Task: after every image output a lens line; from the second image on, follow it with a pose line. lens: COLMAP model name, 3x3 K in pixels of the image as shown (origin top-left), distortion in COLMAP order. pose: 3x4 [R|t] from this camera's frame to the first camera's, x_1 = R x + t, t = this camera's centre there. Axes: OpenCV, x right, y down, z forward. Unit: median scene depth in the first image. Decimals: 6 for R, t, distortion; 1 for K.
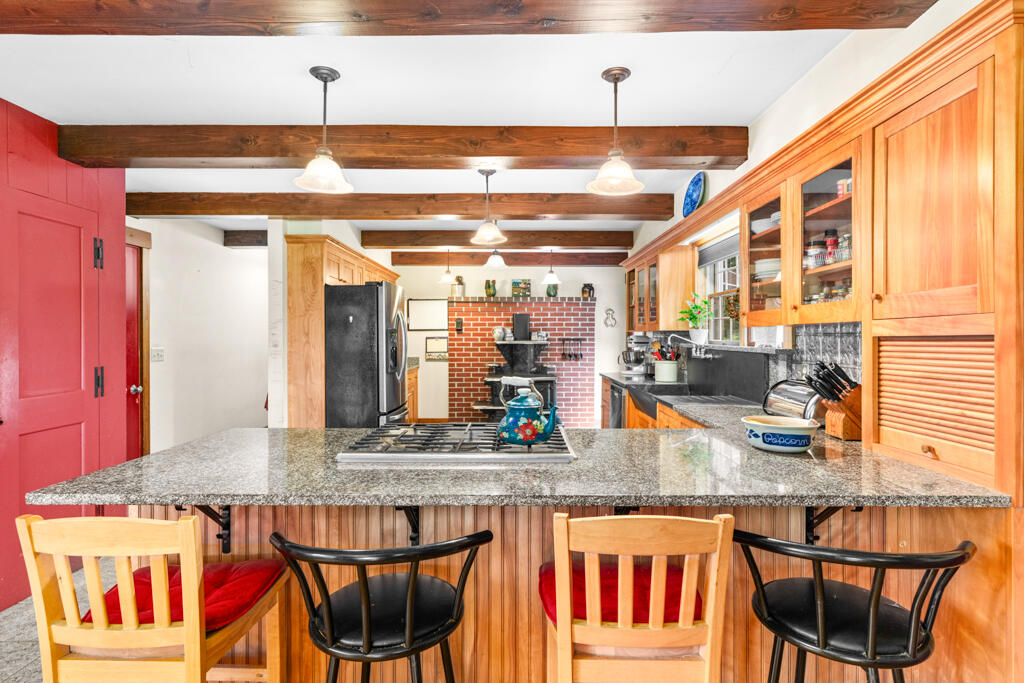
lens RADIAL K [[529.8, 0, 512.0], [0, 529.8, 341.5], [0, 0, 1]] dist [-0.001351, -0.000429]
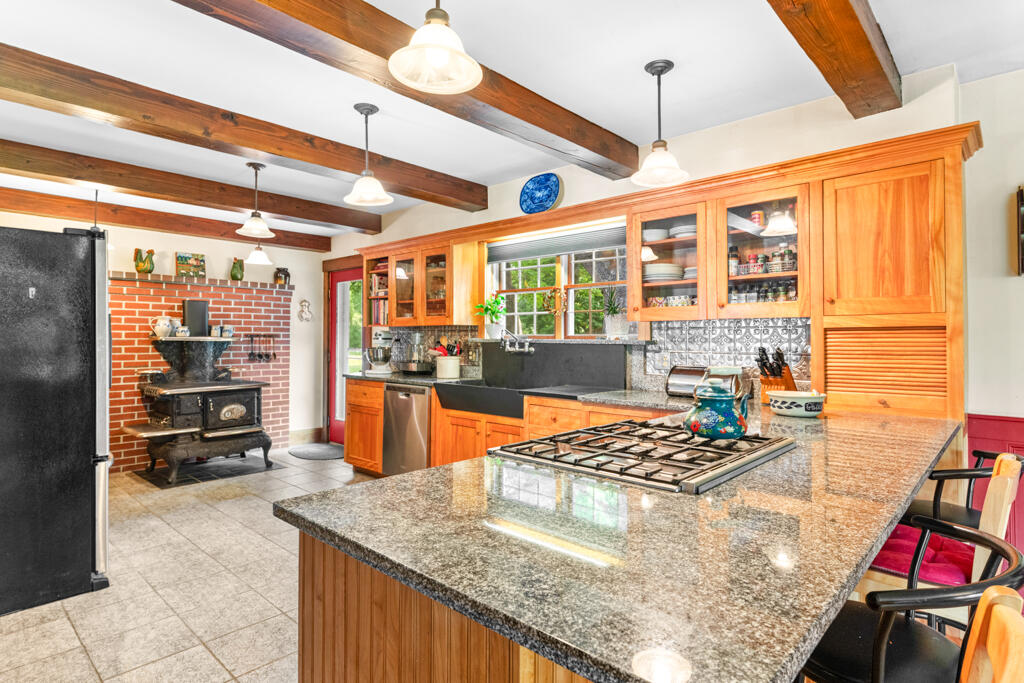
lens RADIAL K [[546.0, 0, 515.0], [0, 546.0, 333.2], [0, 0, 1]] dist [-0.000955, -0.000054]
pose [[0.672661, 0.008855, 0.739898, -0.241815], [0.003197, 0.999884, -0.014873, 0.006016], [-0.739944, 0.012370, 0.672555, 0.161904]]
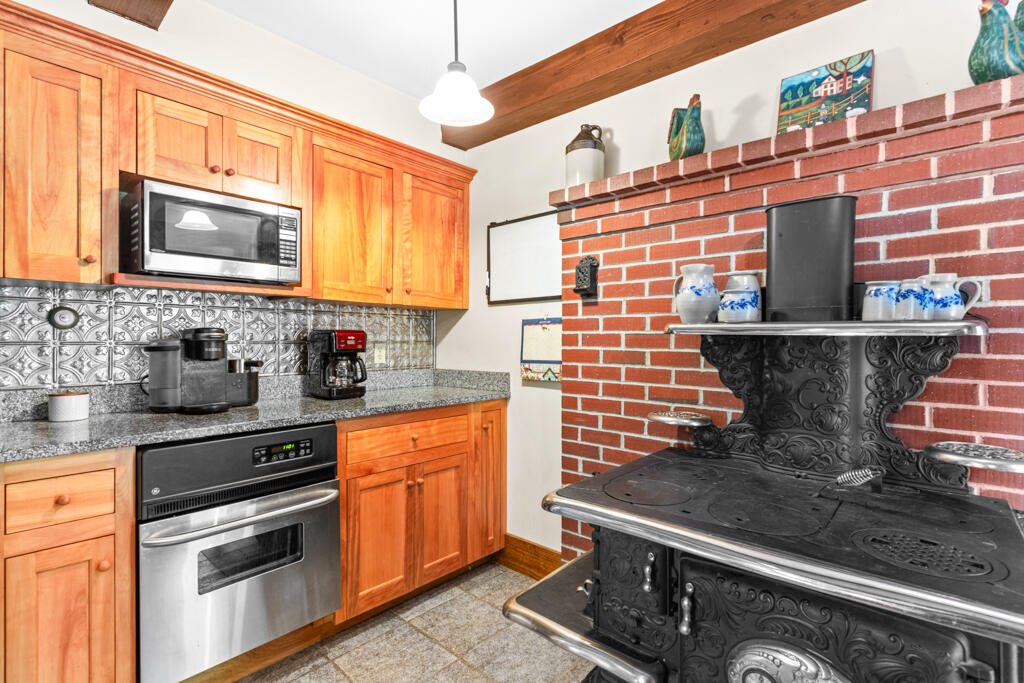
lens RADIAL K [[483.9, 0, 512.0], [0, 483.9, 341.5], [0, 0, 1]] dist [0.001950, 0.000182]
pose [[0.744728, 0.006452, -0.667337, 0.059685], [-0.007422, 0.999971, 0.001385, 0.006539], [0.667327, 0.003922, 0.744755, 0.757007]]
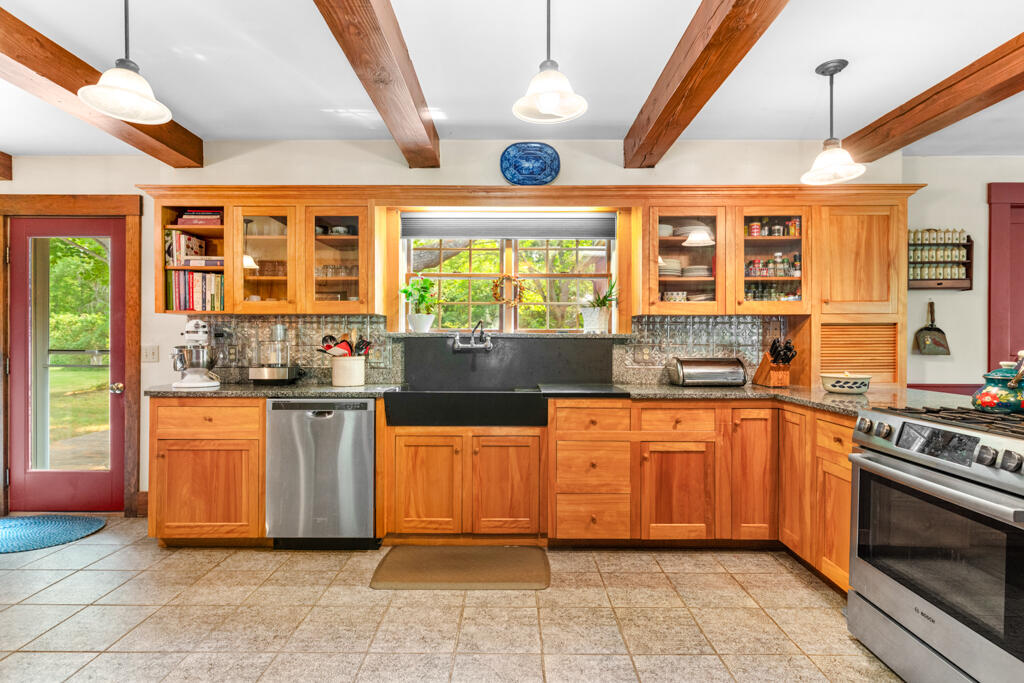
lens RADIAL K [[497.5, 0, 512.0], [0, 497.5, 341.5], [0, 0, 1]] dist [-0.002278, 0.000256]
pose [[-0.000928, -0.003809, 0.999992, -0.251781], [0.006292, 0.999973, 0.003814, 0.009738], [-0.999980, 0.006296, -0.000904, 0.522035]]
